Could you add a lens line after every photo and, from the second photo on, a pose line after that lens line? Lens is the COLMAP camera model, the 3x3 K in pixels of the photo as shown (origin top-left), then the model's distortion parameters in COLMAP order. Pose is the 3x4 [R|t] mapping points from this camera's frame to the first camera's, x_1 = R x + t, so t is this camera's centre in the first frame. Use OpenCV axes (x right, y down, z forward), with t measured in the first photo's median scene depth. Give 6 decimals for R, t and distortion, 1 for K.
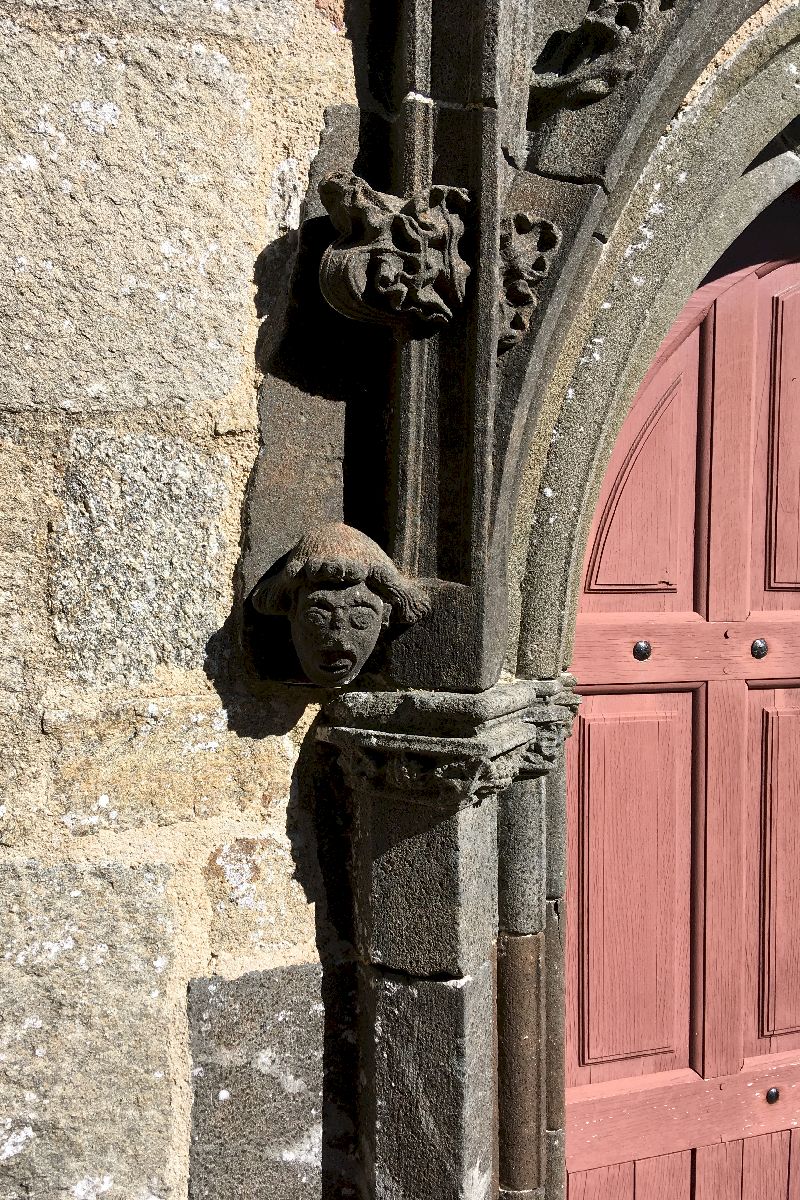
lens RADIAL K [[887.4, 0, 396.2], [0, 887.4, 637.2], [0, 0, 1]] dist [0.078647, -0.094080]
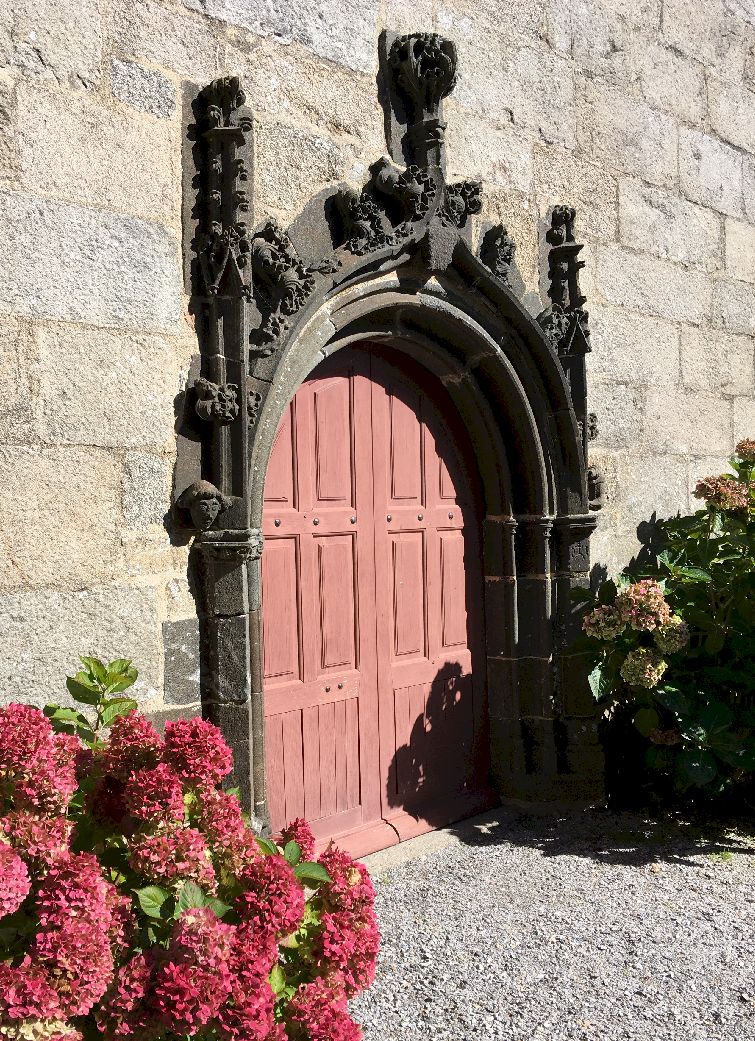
lens RADIAL K [[934.0, 0, 377.5], [0, 934.0, 520.5], [0, 0, 1]] dist [0.100805, -0.192681]
pose [[0.885771, -0.027254, 0.463321, -1.097785], [0.049510, 0.998127, -0.035941, 0.178307], [-0.461473, 0.054774, 0.885462, -2.354439]]
